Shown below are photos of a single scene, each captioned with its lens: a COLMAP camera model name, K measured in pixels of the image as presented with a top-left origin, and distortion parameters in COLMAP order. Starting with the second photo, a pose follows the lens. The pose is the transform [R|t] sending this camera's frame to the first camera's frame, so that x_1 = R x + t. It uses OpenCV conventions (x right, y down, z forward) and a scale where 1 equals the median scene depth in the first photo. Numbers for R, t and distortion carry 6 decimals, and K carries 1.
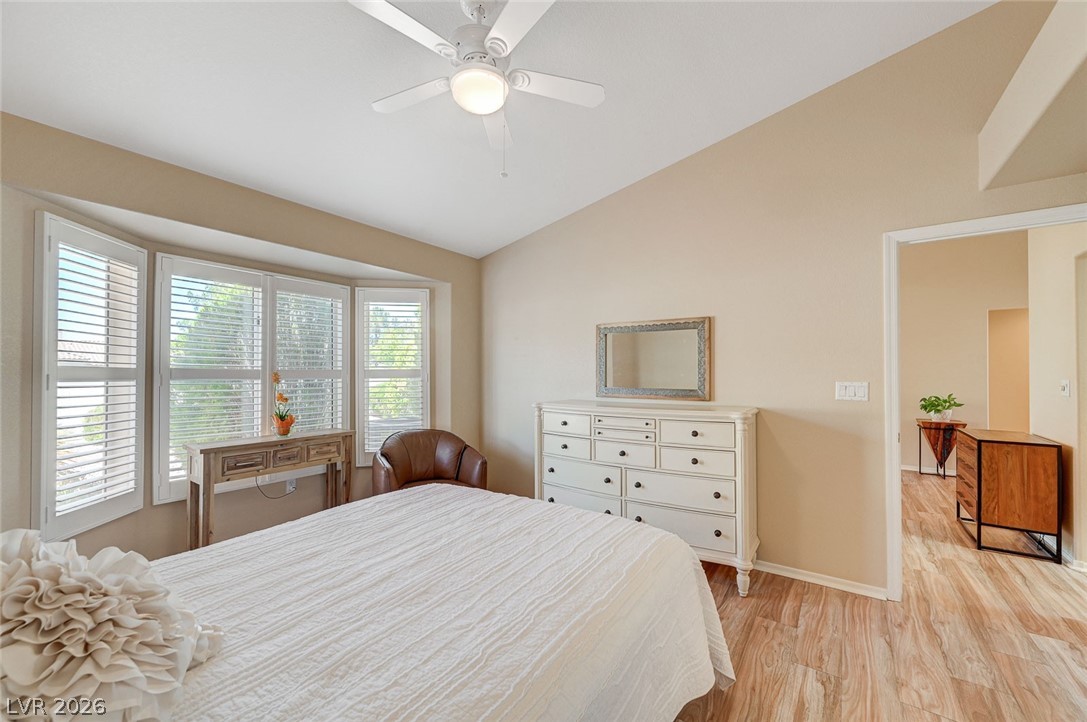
lens RADIAL K [[428.0, 0, 546.4], [0, 428.0, 369.5], [0, 0, 1]] dist [0.000886, 0.000936]
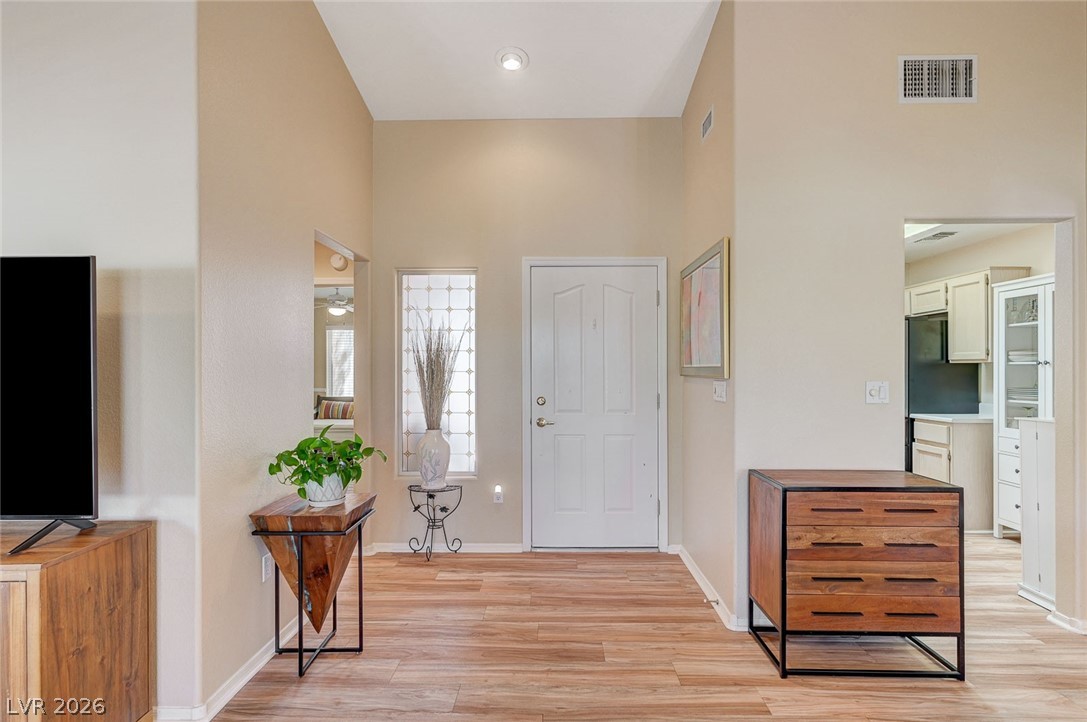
lens RADIAL K [[546.1, 0, 546.7], [0, 546.1, 369.3], [0, 0, 1]] dist [0.000816, -0.001107]
pose [[-0.554074, -0.001171, 0.832467, 0.801881], [-0.007139, 0.999969, -0.003345, 0.015245], [-0.832437, -0.007796, -0.554065, 2.115695]]
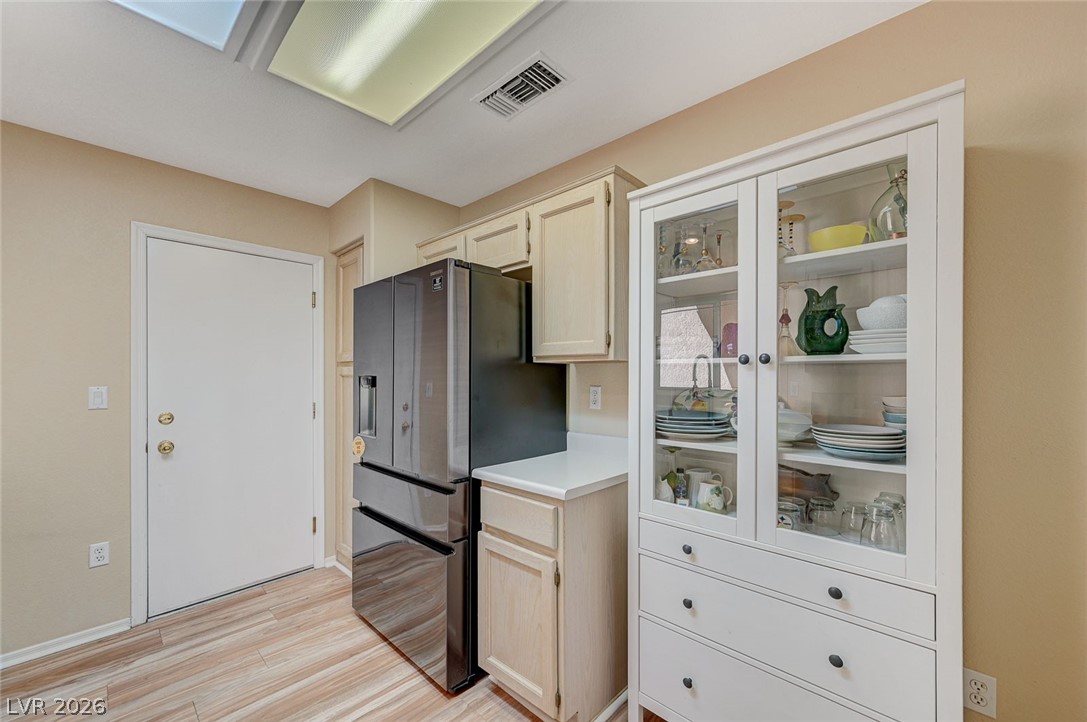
lens RADIAL K [[428.0, 0, 551.7], [0, 428.0, 375.0], [0, 0, 1]] dist [0.000886, 0.000936]
pose [[-0.987848, 0.000425, 0.155421, 1.400233], [-0.000615, 0.999978, -0.006644, 0.005075], [-0.155420, -0.006659, -0.987826, 0.787319]]
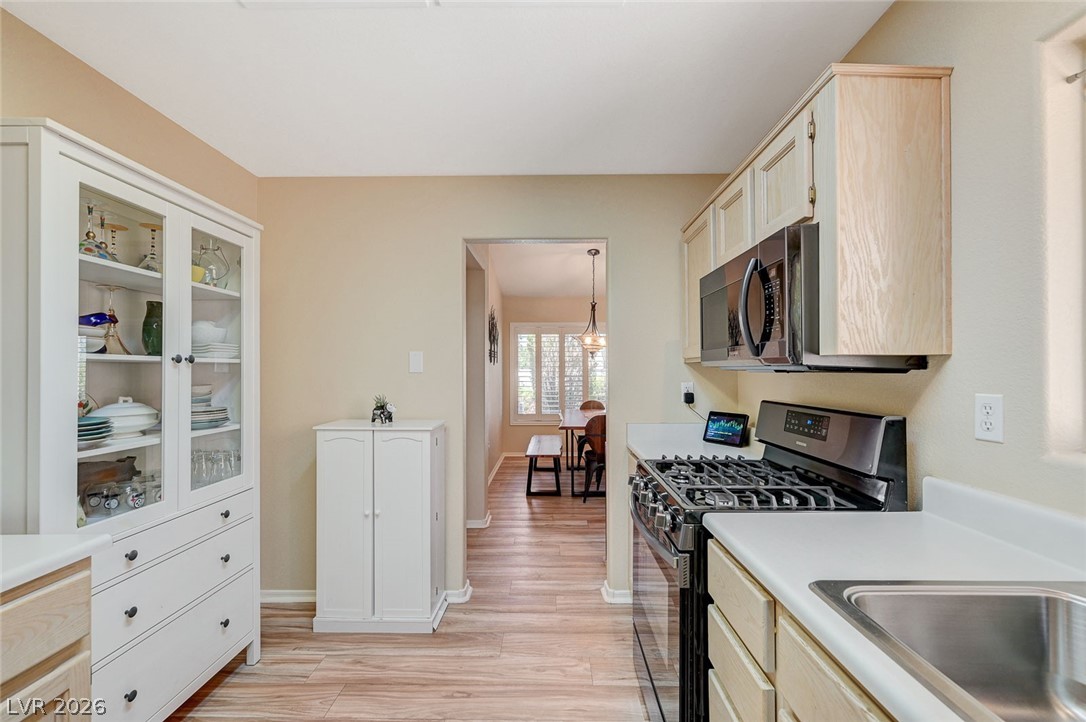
lens RADIAL K [[449.0, 0, 547.6], [0, 449.0, 368.6], [0, 0, 1]] dist [-0.000129, 0.001243]
pose [[0.561174, -0.004924, -0.827684, 1.989889], [0.006878, 0.999976, -0.001285, 0.001187], [0.827670, -0.004972, 0.561194, 0.376395]]
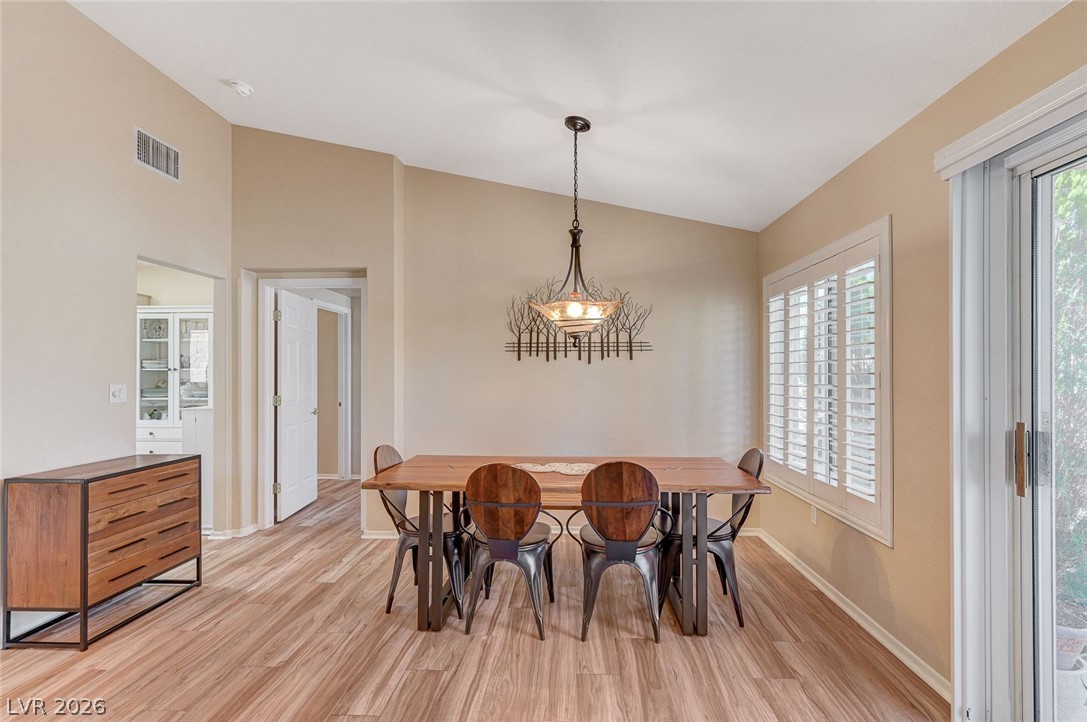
lens RADIAL K [[513.6, 0, 548.5], [0, 513.6, 369.4], [0, 0, 1]] dist [0.004336, 0.001081]
pose [[-0.850105, -0.002801, -0.526607, 1.086834], [0.005064, 0.999896, -0.013492, 0.016286], [0.526590, -0.014136, -0.850002, 2.524332]]
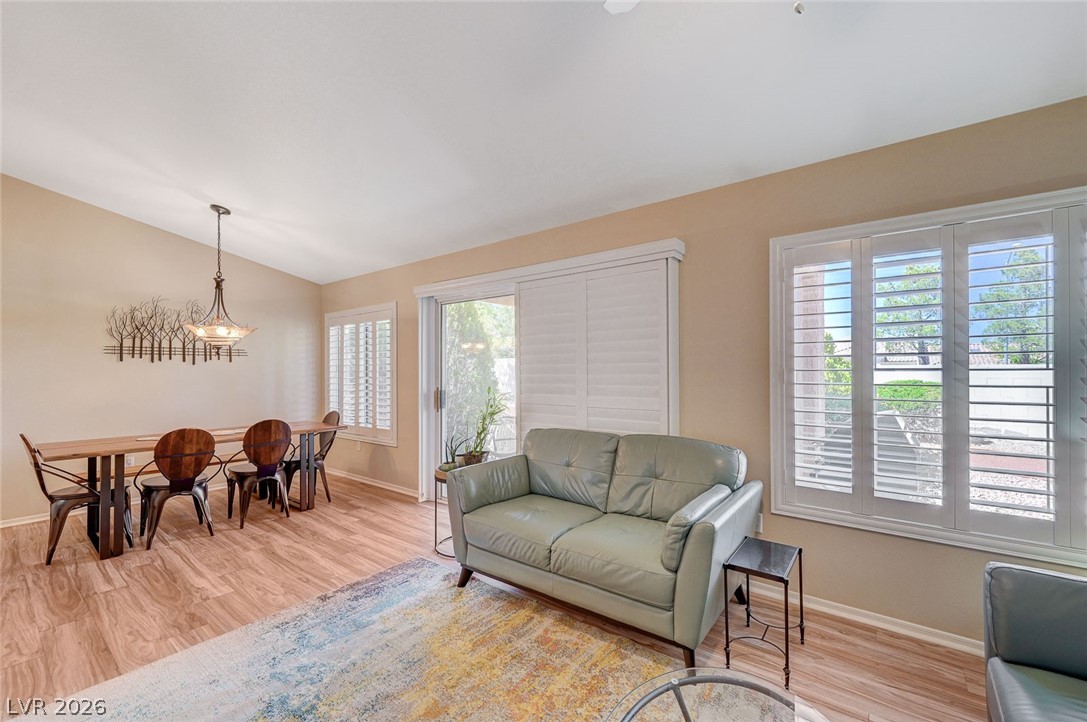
lens RADIAL K [[449.4, 0, 550.0], [0, 449.4, 369.0], [0, 0, 1]] dist [-0.000129, 0.001243]
pose [[-0.058766, -0.003323, -0.998266, 1.849999], [0.013128, 0.999905, -0.004101, 0.021832], [0.998185, -0.013346, -0.058717, 2.788441]]
